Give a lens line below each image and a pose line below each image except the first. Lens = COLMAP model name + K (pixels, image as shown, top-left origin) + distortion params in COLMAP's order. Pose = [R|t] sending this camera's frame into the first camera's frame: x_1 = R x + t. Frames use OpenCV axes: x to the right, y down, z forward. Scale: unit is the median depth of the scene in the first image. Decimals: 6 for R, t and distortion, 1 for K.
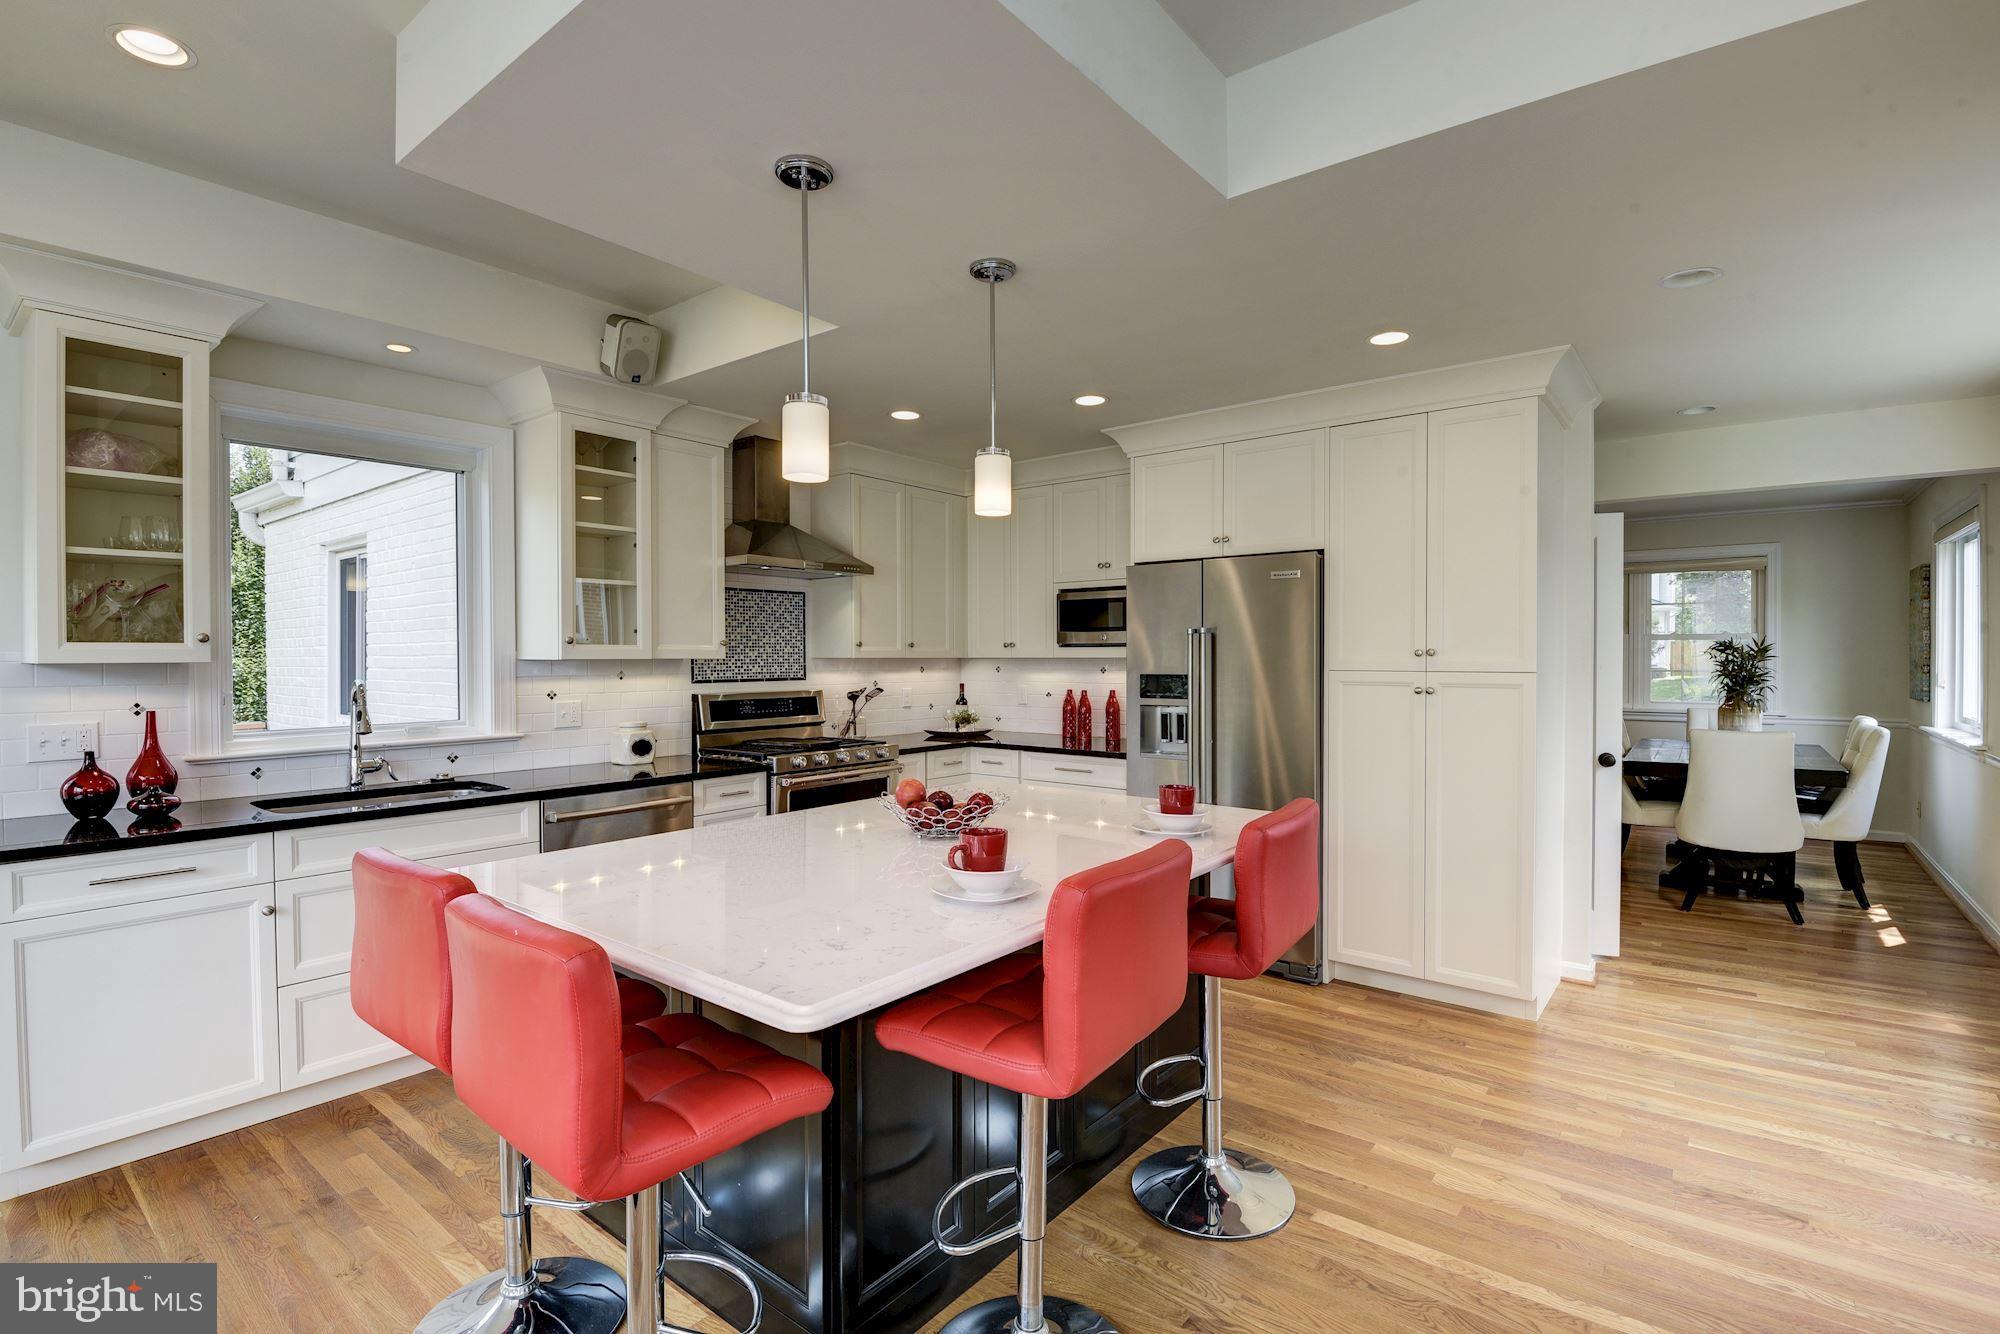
lens RADIAL K [[919.5, 0, 998.6], [0, 919.5, 660.6], [0, 0, 1]] dist [-0.001481, -0.004037]
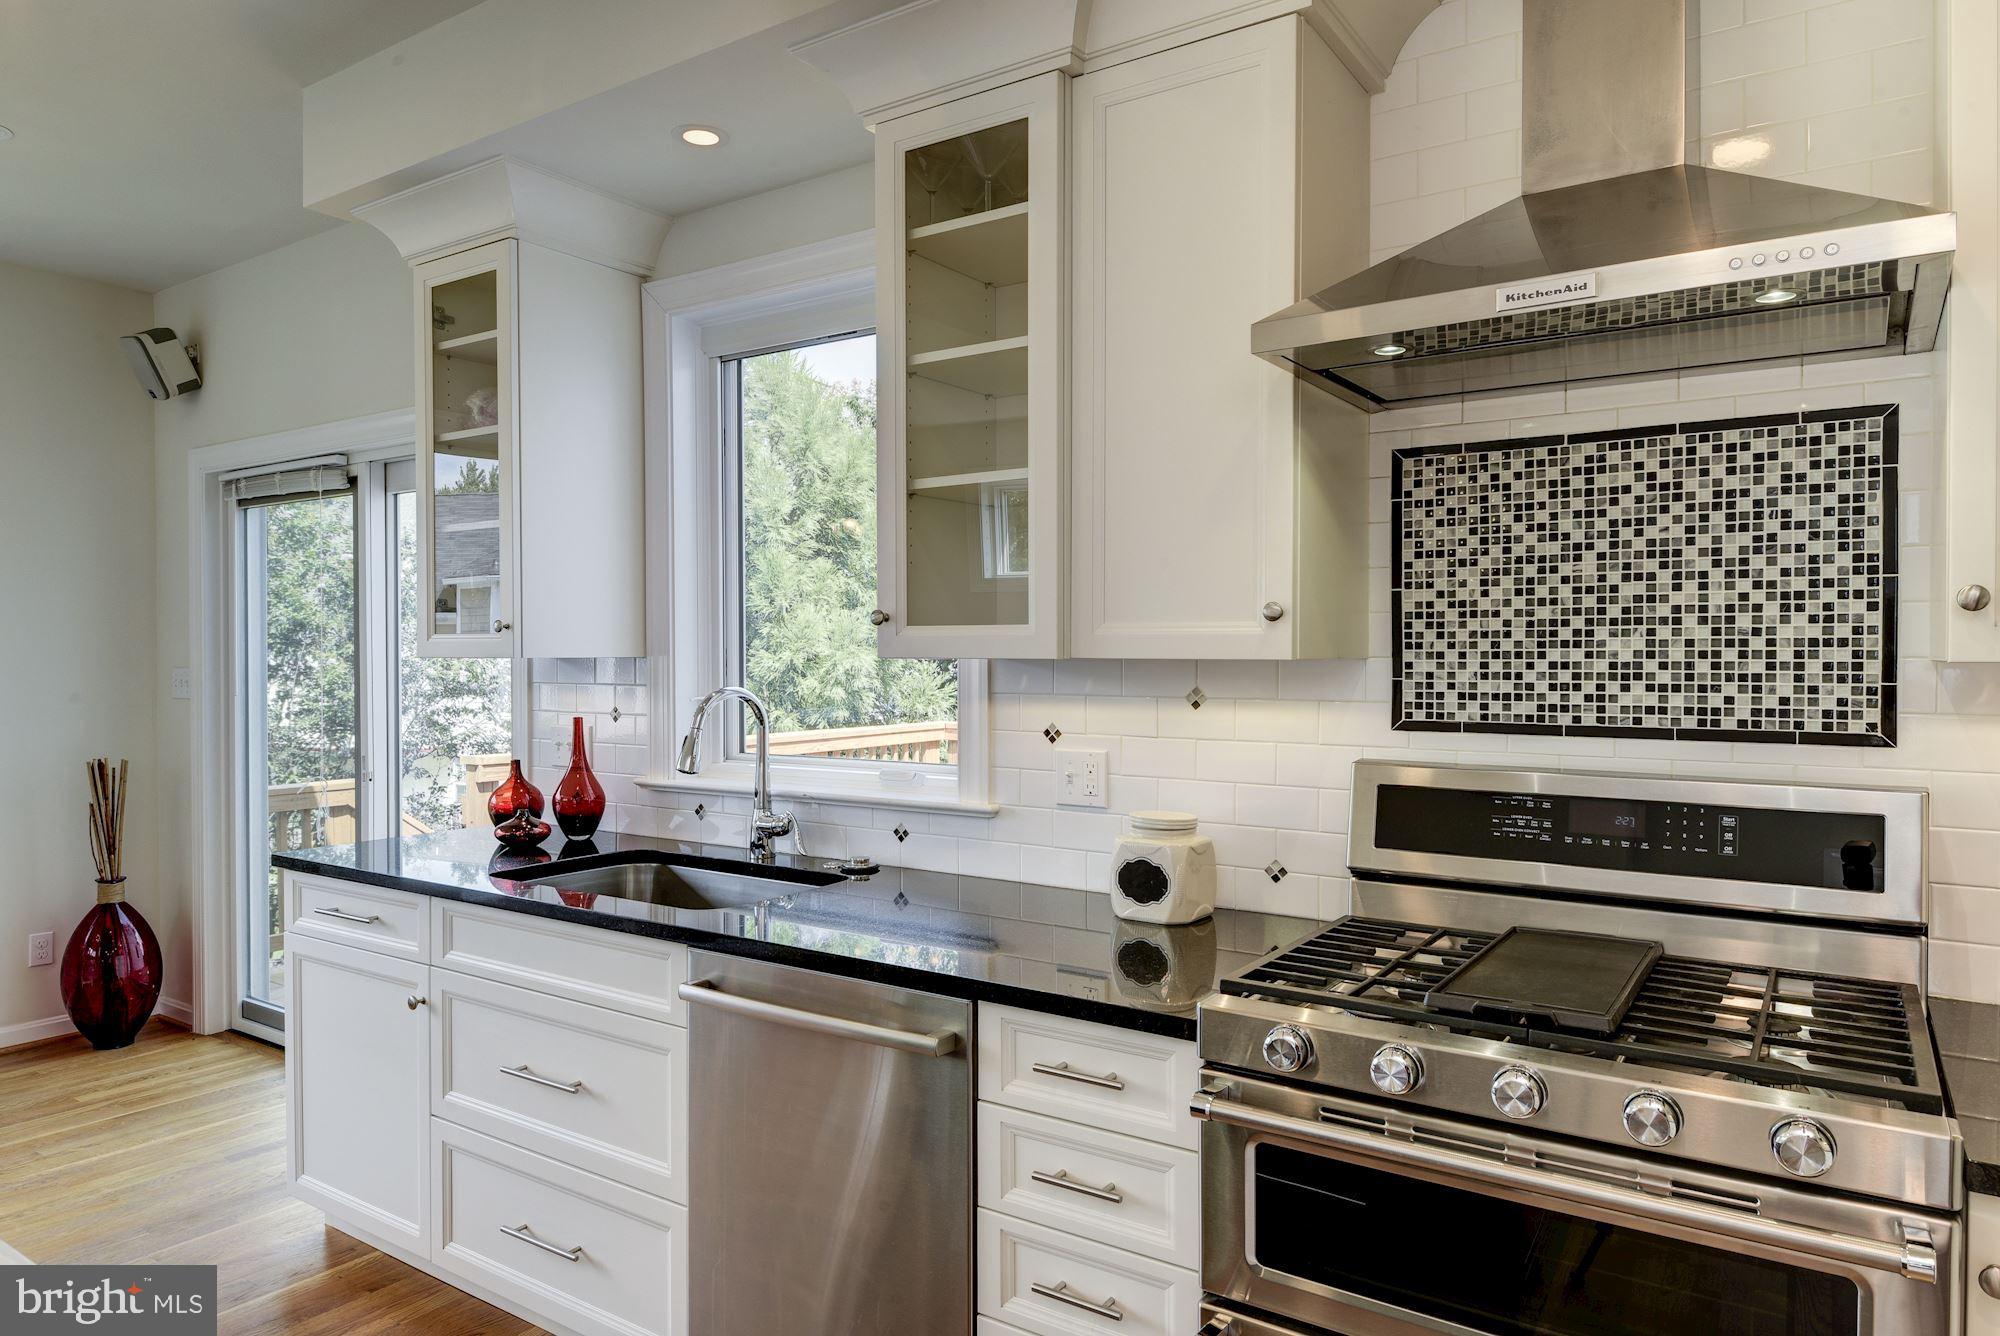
lens RADIAL K [[1214.5, 0, 951.4], [0, 1214.5, 656.6], [0, 0, 1]] dist [0.012924, -0.000910]
pose [[0.095936, 0.006624, -0.995366, 0.126655], [-0.007531, 0.999954, 0.005929, -0.004991], [0.995359, 0.006927, 0.095981, 0.872729]]
